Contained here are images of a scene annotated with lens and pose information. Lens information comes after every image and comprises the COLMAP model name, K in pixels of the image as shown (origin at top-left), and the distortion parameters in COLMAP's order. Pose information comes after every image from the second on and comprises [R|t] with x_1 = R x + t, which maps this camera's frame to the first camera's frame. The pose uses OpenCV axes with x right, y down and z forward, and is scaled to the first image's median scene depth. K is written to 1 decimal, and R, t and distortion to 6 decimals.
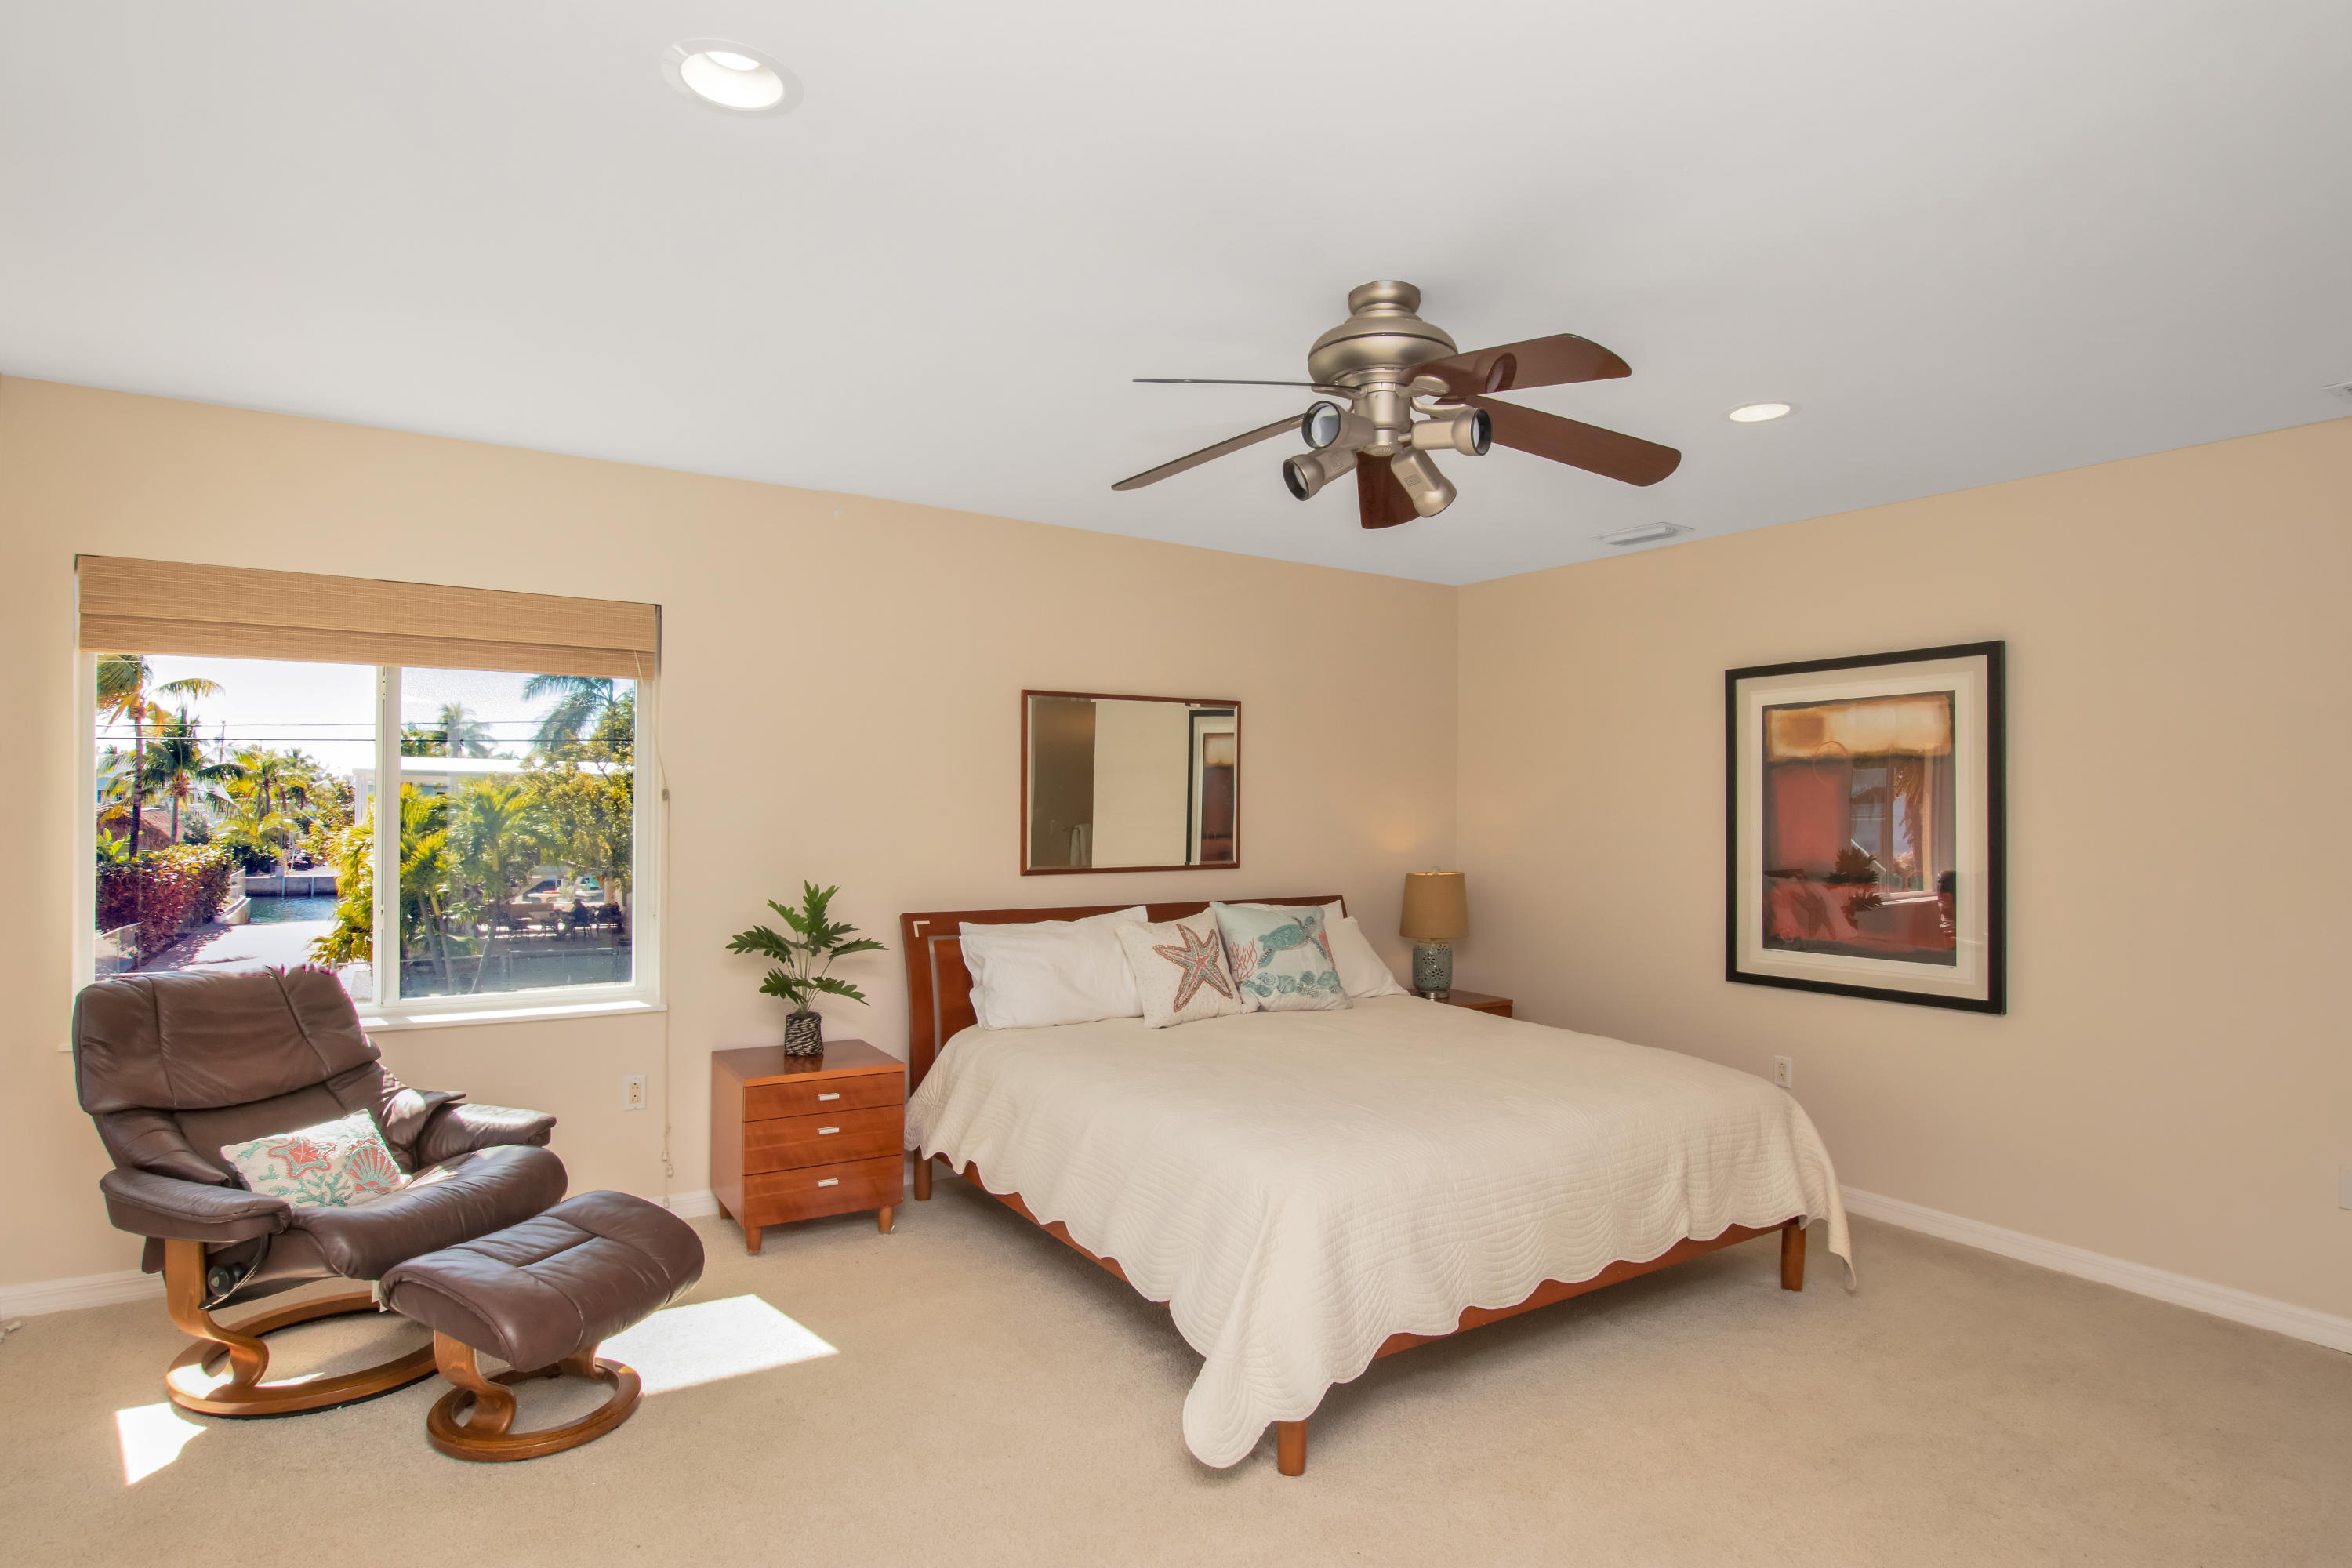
lens RADIAL K [[1252.9, 0, 1166.9], [0, 1252.9, 788.4], [0, 0, 1]] dist [0.007157, 0.000094]
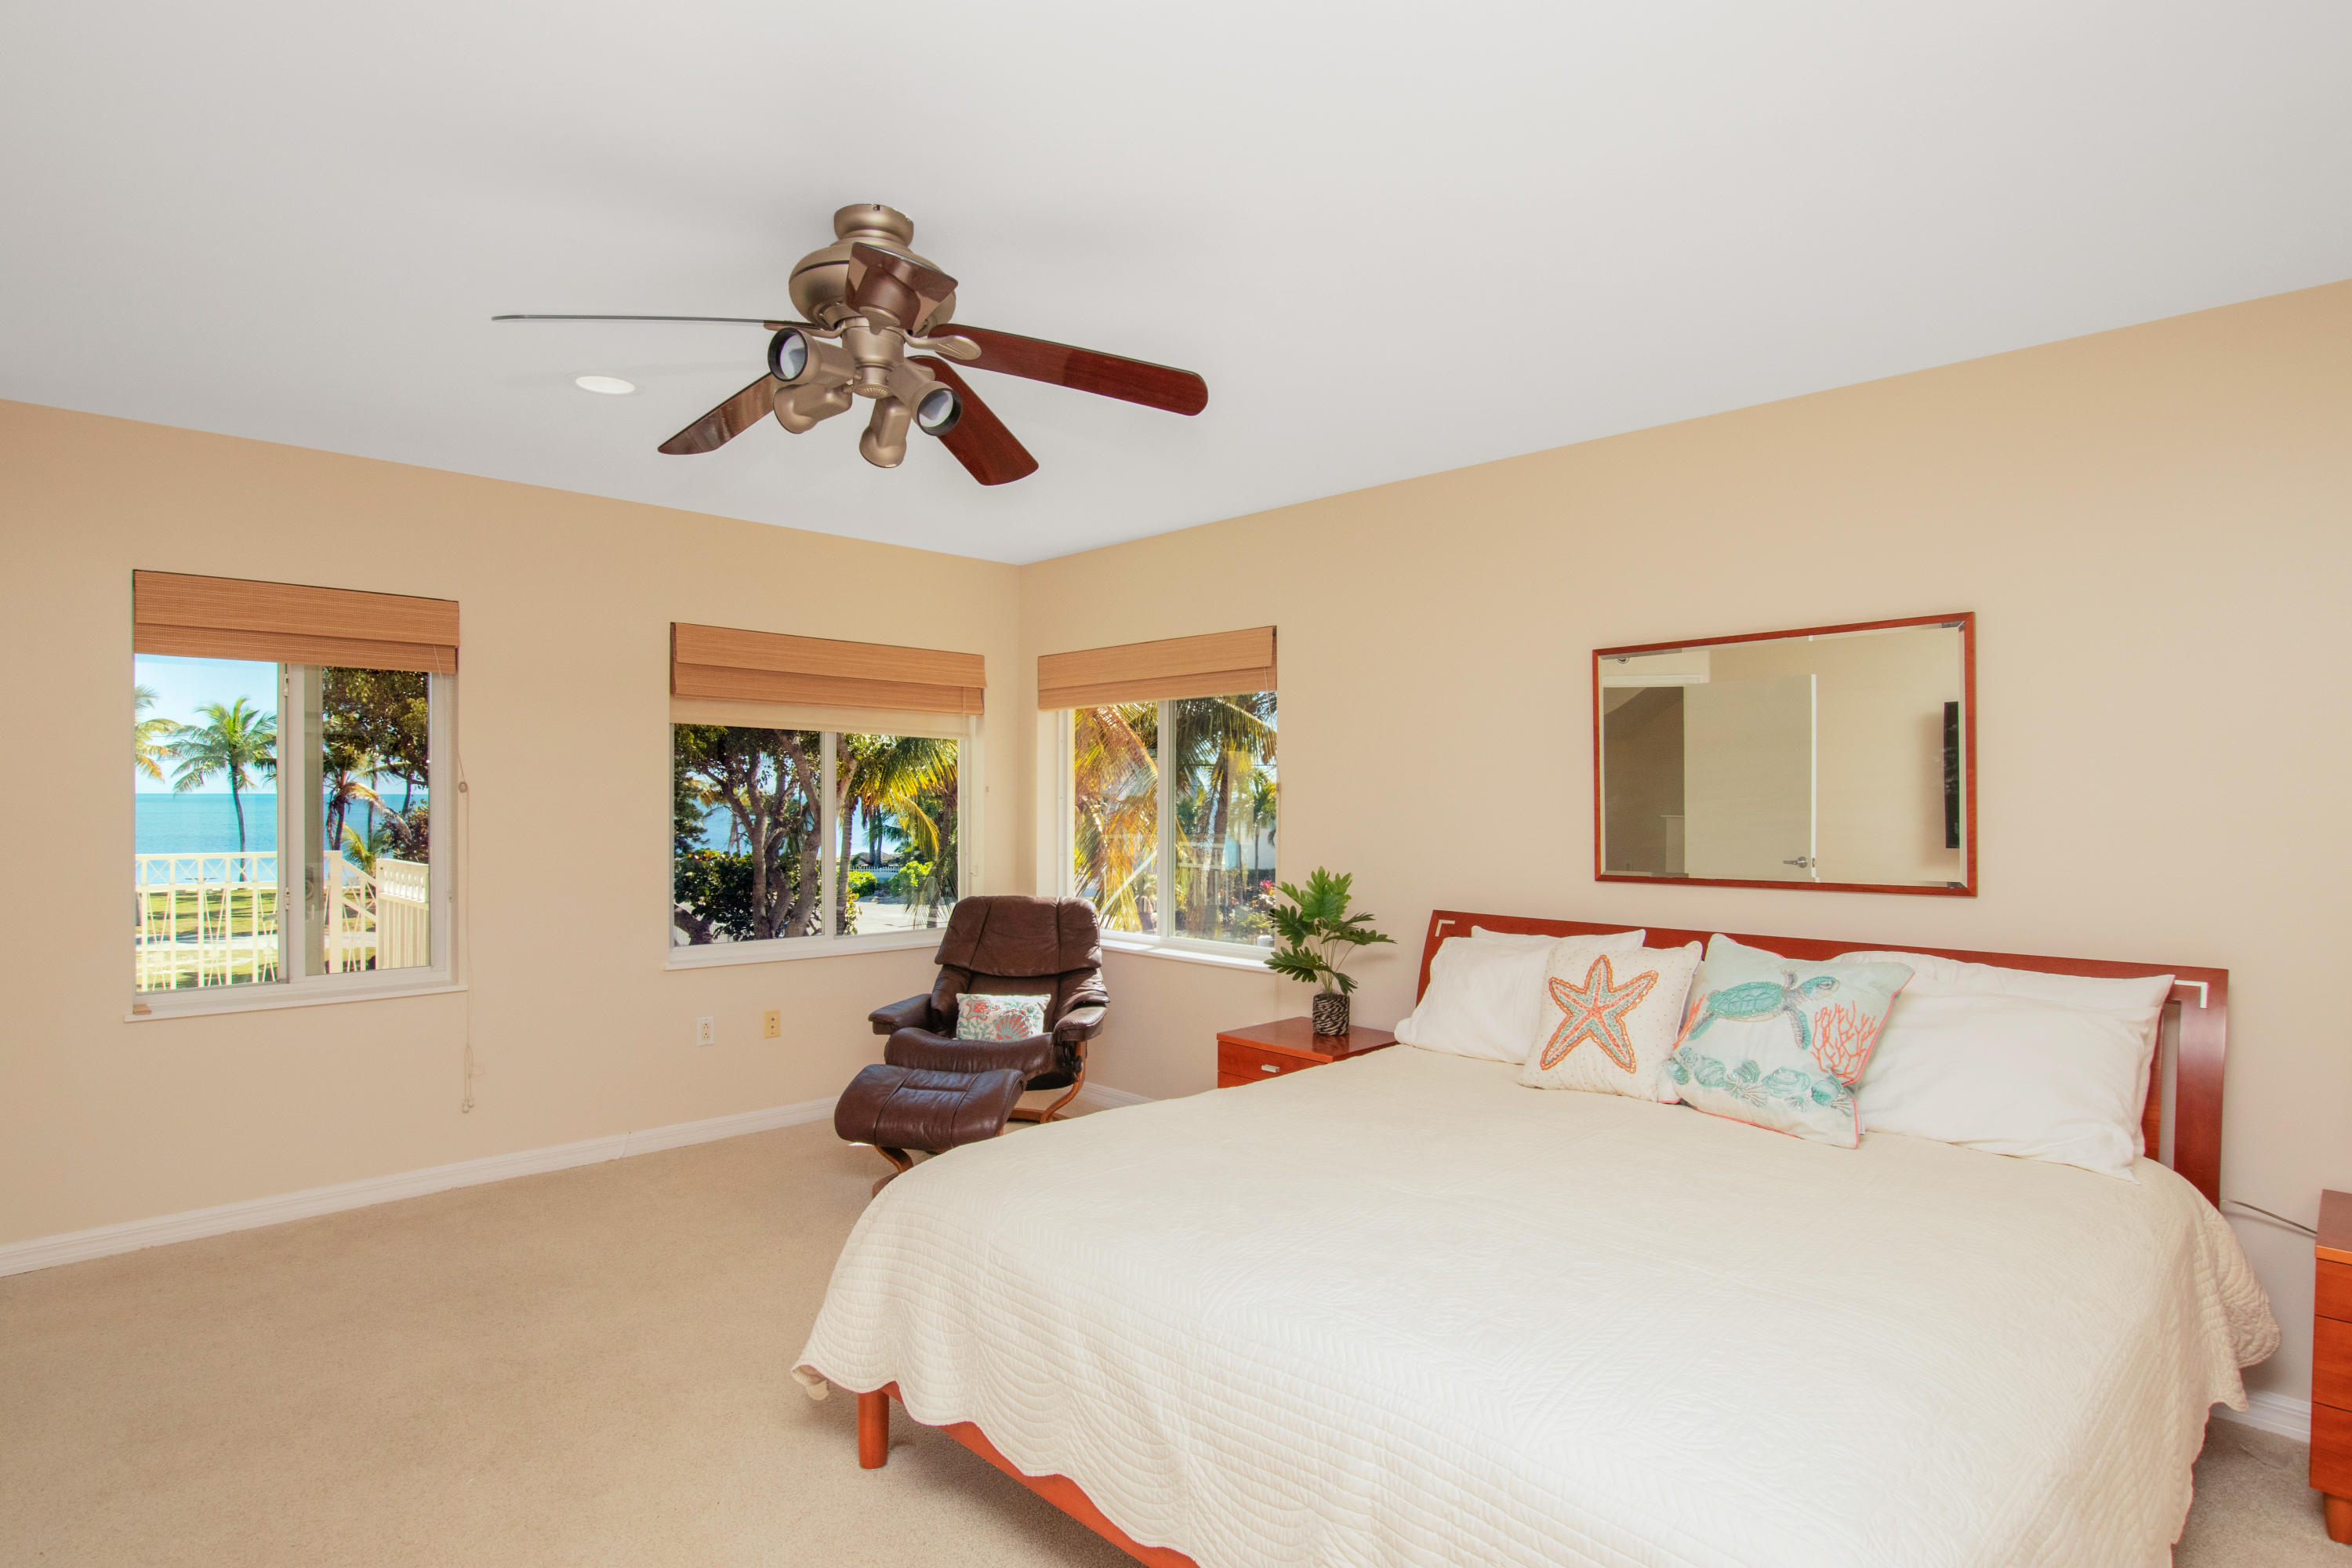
lens RADIAL K [[1252.9, 0, 1181.2], [0, 1252.9, 798.8], [0, 0, 1]] dist [0.007157, 0.000094]
pose [[0.181239, -0.017765, -0.983279, 0.665089], [0.005277, 0.999840, -0.017091, 0.032227], [0.983425, -0.002092, 0.181304, 0.646396]]
